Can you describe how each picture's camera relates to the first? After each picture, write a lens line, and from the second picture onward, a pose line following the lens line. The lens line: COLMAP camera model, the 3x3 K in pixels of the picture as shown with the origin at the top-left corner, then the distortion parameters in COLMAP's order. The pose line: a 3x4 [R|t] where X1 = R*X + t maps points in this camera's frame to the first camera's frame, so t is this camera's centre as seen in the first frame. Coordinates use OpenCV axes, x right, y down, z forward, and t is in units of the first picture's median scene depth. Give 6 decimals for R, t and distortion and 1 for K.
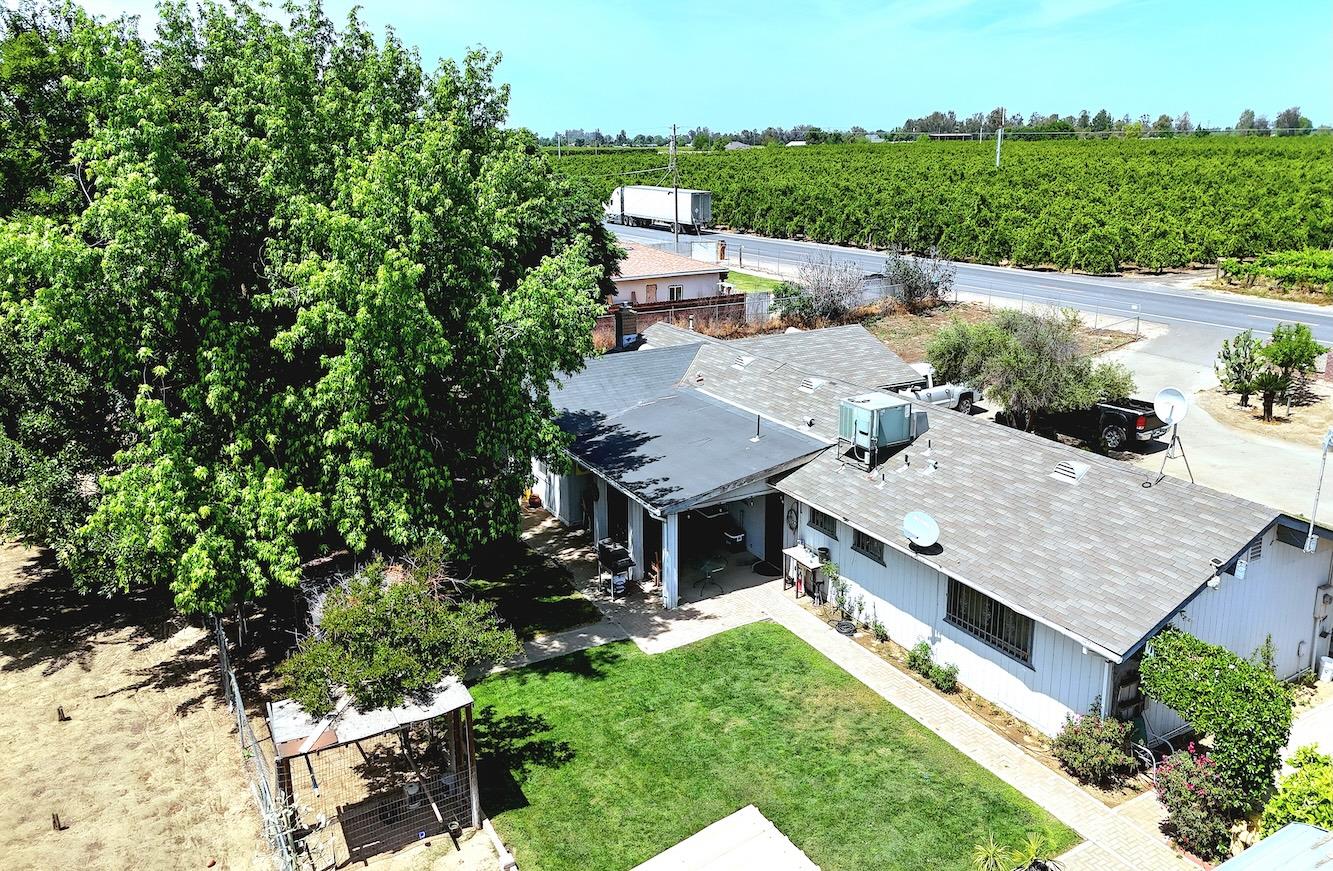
lens RADIAL K [[1019.2, 0, 666.5], [0, 1019.2, 435.5], [0, 0, 1]] dist [0.016323, -0.002394]
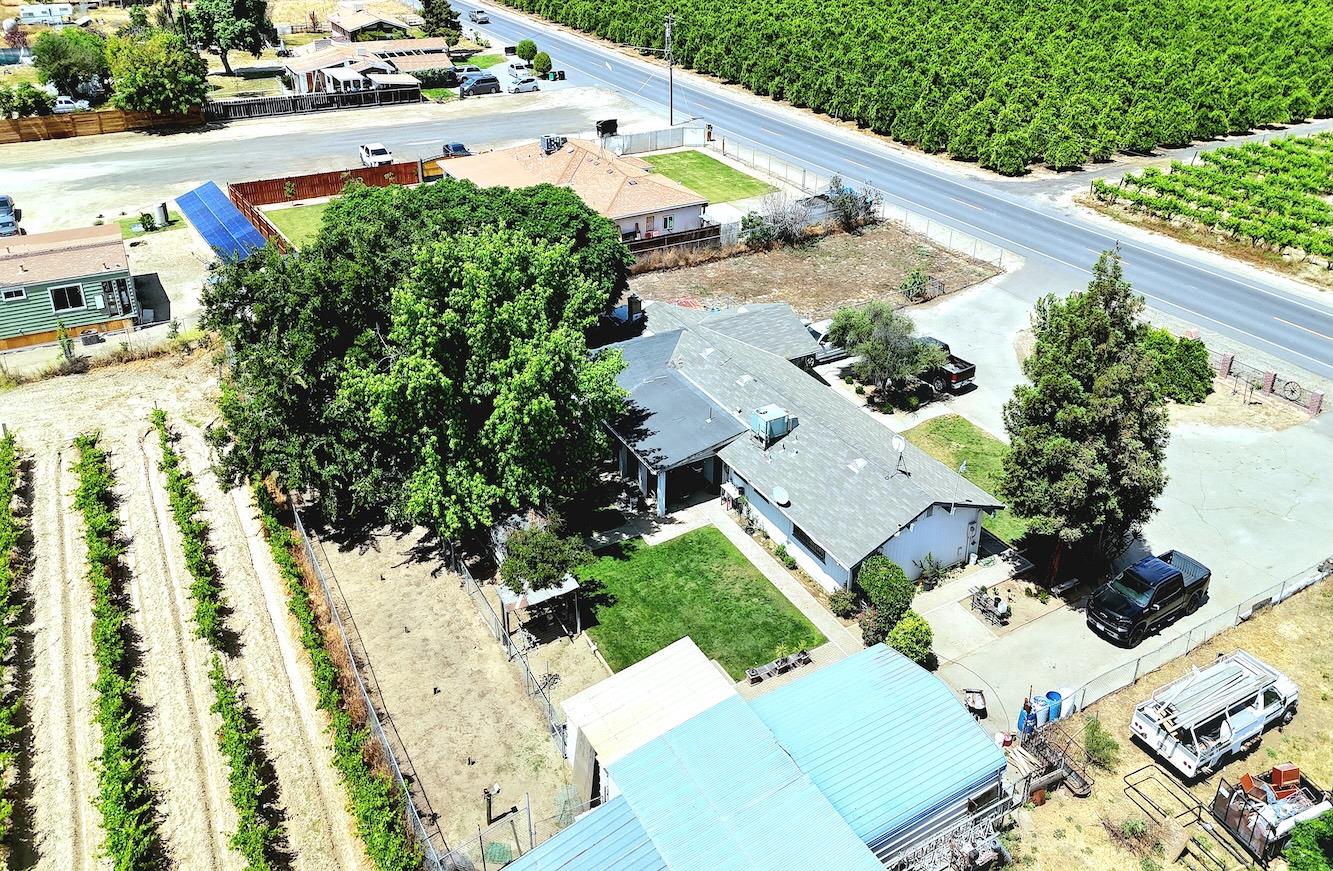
lens RADIAL K [[958.8, 0, 653.9], [0, 958.8, 386.9], [0, 0, 1]] dist [0.005053, 0.001931]
pose [[0.999941, 0.007790, -0.007529, 0.002100], [-0.006364, 0.984763, 0.173786, -0.423999], [0.008768, -0.173728, 0.984755, -0.816954]]
